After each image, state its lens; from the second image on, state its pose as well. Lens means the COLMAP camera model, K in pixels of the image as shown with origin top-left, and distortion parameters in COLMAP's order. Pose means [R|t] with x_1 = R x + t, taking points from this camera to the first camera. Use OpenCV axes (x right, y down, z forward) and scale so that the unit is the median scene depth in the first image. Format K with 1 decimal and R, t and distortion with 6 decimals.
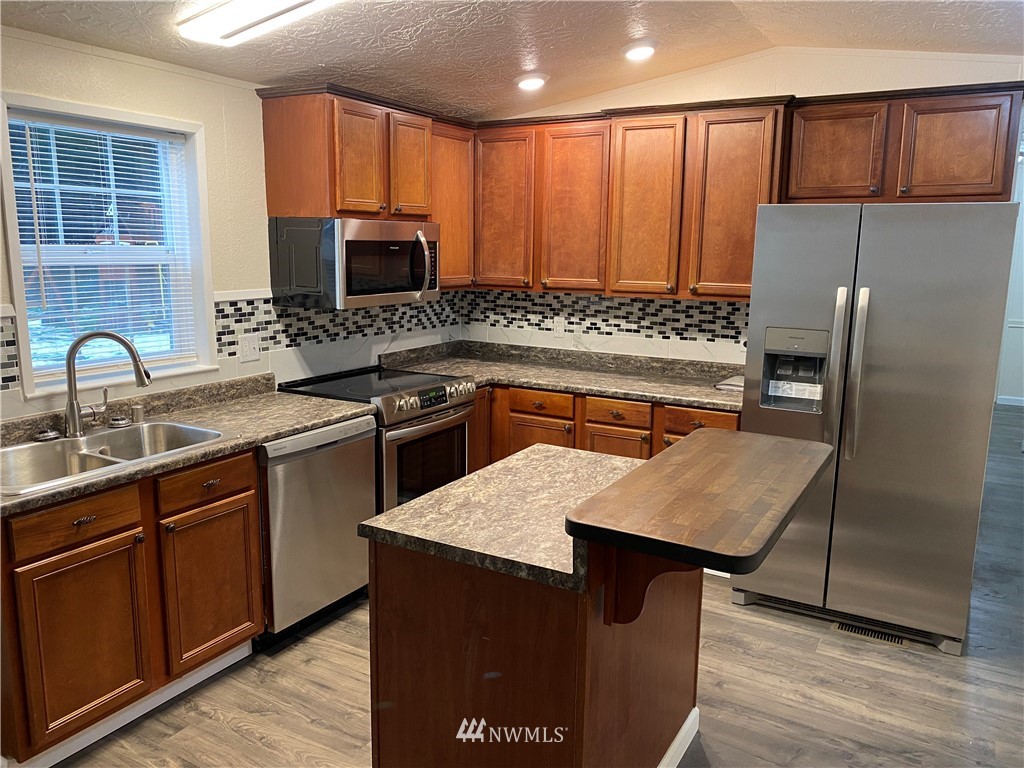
lens RADIAL K [[772.1, 0, 511.7], [0, 772.1, 375.1], [0, 0, 1]] dist [0.002013, -0.004994]
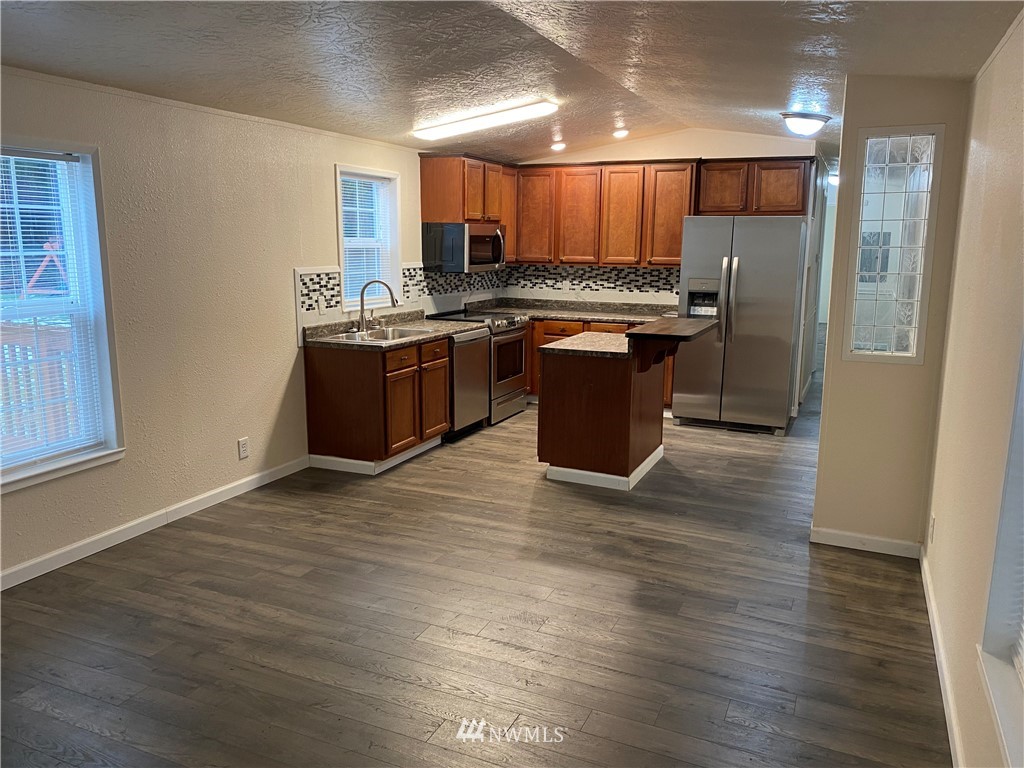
lens RADIAL K [[774.1, 0, 512.0], [0, 774.1, 384.0], [0, 0, 1]] dist [0.034730, -0.001508]
pose [[0.994387, -0.022855, 0.103306, -0.293447], [0.020864, 0.999576, 0.020314, 0.139535], [-0.103727, -0.018045, 0.994442, -0.824168]]
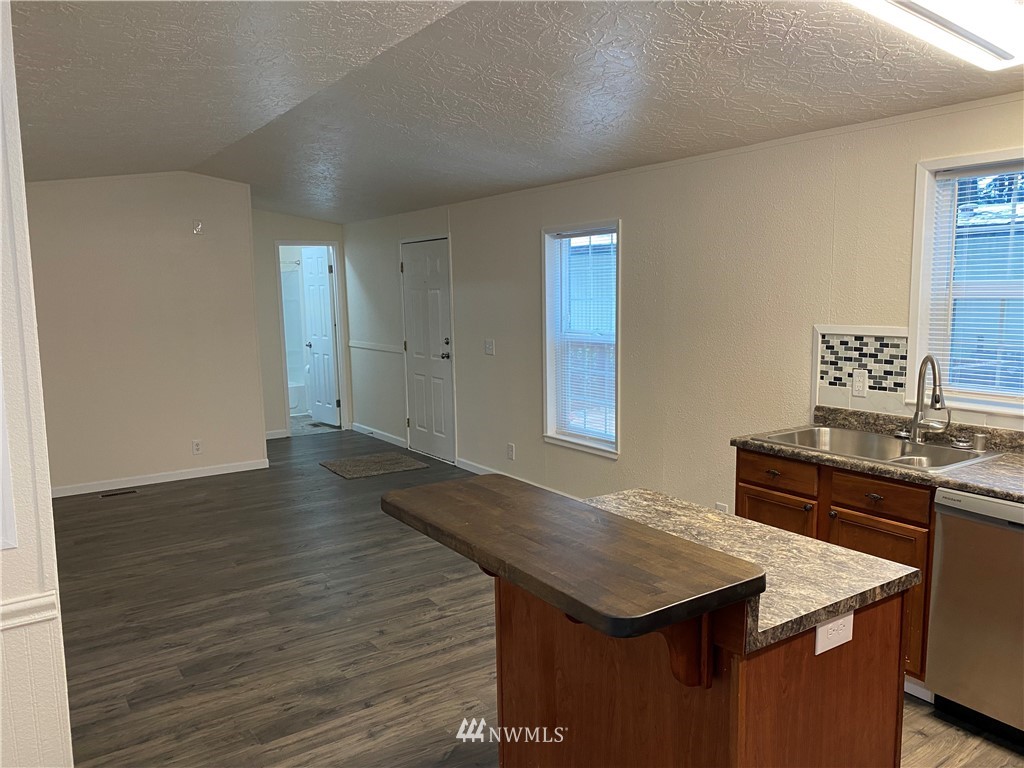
lens RADIAL K [[774.1, 0, 512.0], [0, 774.1, 384.0], [0, 0, 1]] dist [0.034730, -0.001508]
pose [[-0.445075, 0.107487, -0.889019, 0.585044], [-0.134037, 0.973590, 0.184816, -0.110287], [0.885405, 0.201418, -0.418913, 0.707113]]
